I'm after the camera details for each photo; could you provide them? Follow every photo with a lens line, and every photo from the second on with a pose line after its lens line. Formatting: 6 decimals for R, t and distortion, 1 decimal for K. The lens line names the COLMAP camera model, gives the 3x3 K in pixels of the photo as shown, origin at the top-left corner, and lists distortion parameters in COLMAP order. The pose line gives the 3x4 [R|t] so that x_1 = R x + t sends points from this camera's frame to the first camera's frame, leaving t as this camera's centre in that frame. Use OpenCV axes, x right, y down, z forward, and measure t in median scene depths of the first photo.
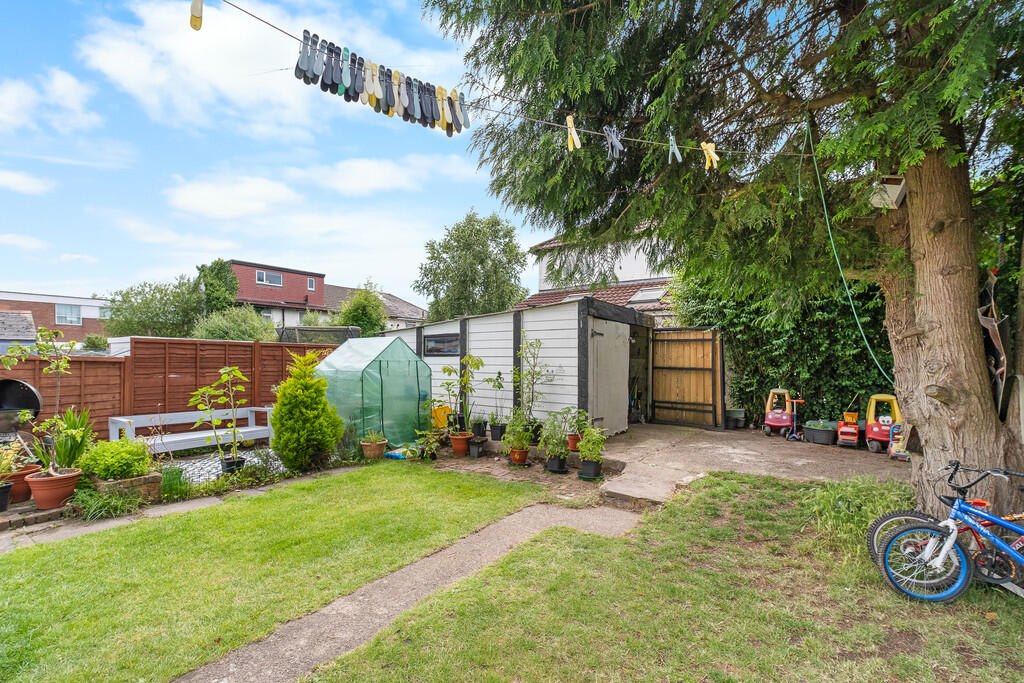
lens RADIAL K [[450.6, 0, 506.3], [0, 450.6, 362.0], [0, 0, 1]] dist [0.000328, 0.000179]
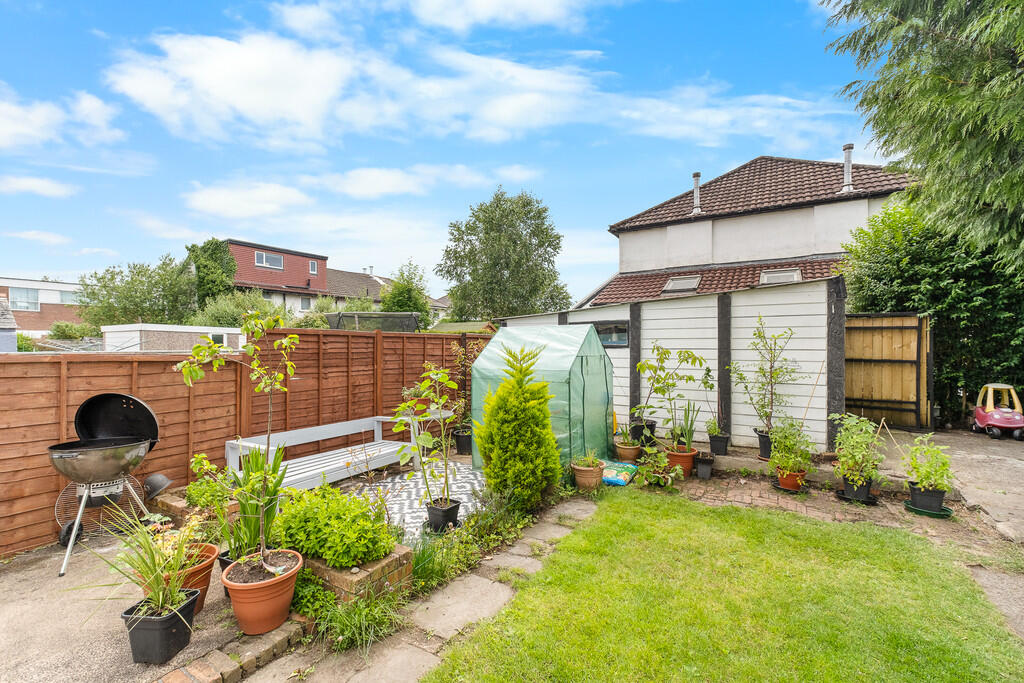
lens RADIAL K [[442.5, 0, 512.1], [0, 442.5, 346.7], [0, 0, 1]] dist [-0.002413, 0.000211]
pose [[0.996663, -0.005675, 0.081431, -0.424193], [0.005891, 0.999980, -0.002412, -0.016549], [-0.081416, 0.002884, 0.996676, 0.240134]]
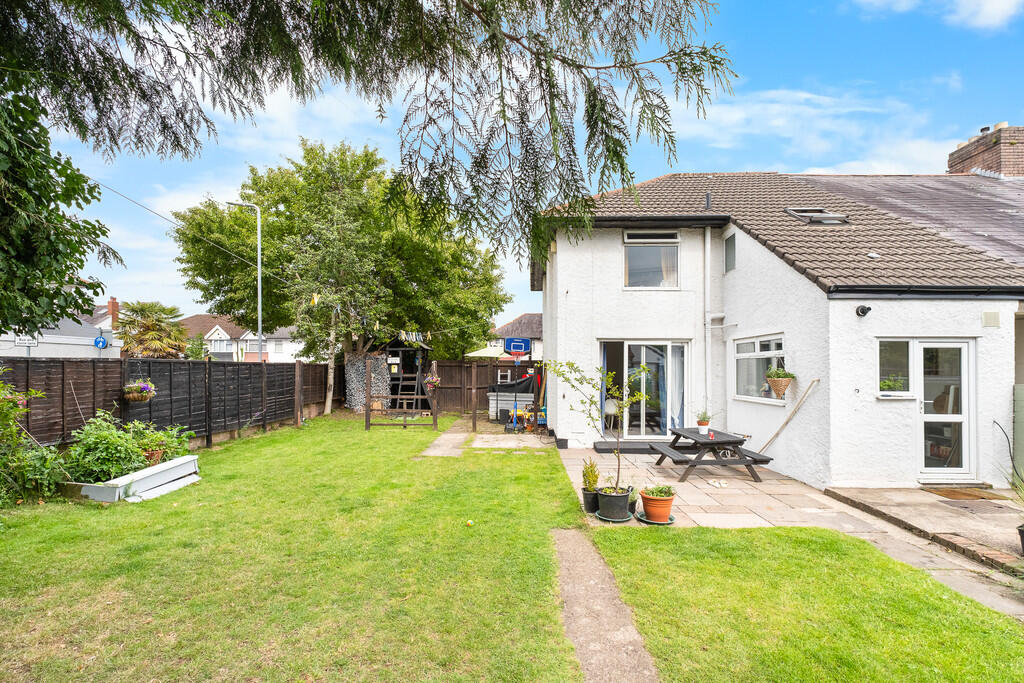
lens RADIAL K [[445.6, 0, 515.8], [0, 445.6, 363.8], [0, 0, 1]] dist [-0.002922, -0.000353]
pose [[-0.820493, -0.010443, -0.571561, 0.171257], [-0.008380, 0.999945, -0.006241, -0.035491], [0.571595, -0.000331, -0.820536, 0.629025]]
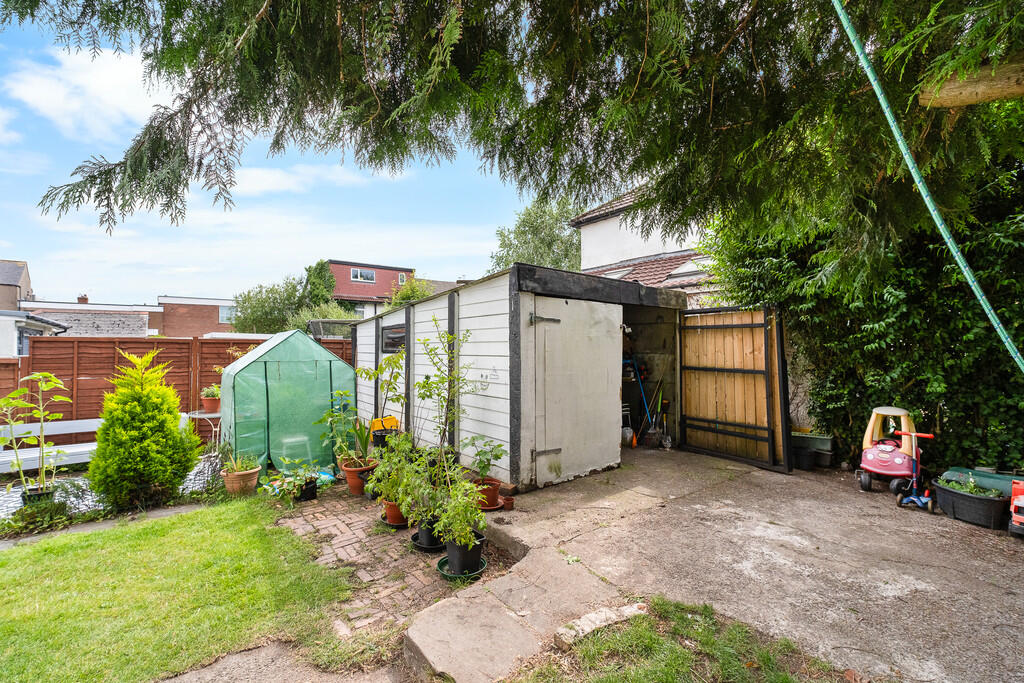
lens RADIAL K [[438.9, 0, 512.0], [0, 438.9, 341.5], [0, 0, 1]] dist [-0.001359, -0.000218]
pose [[0.967942, -0.011415, -0.250916, 0.294021], [0.005933, 0.999727, -0.022594, -0.016421], [0.251105, 0.020381, 0.967745, 0.350786]]
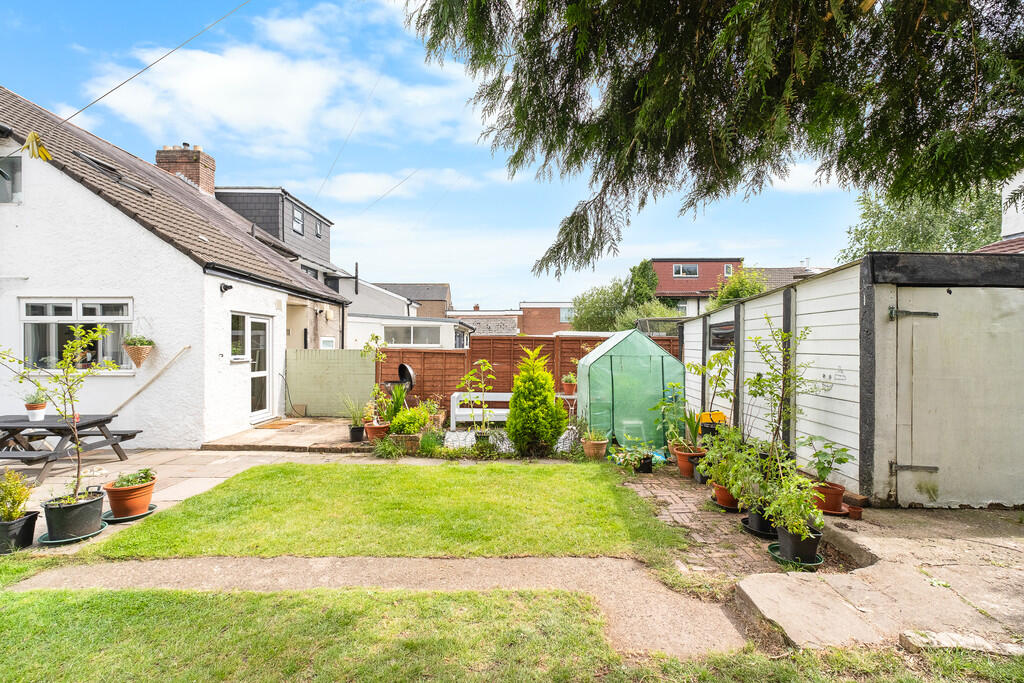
lens RADIAL K [[450.2, 0, 510.2], [0, 450.2, 347.0], [0, 0, 1]] dist [-0.001260, -0.000028]
pose [[0.582726, 0.002147, -0.812666, 0.338525], [-0.006445, 0.999977, -0.001980, -0.016489], [0.812643, 0.006392, 0.582726, 0.256540]]
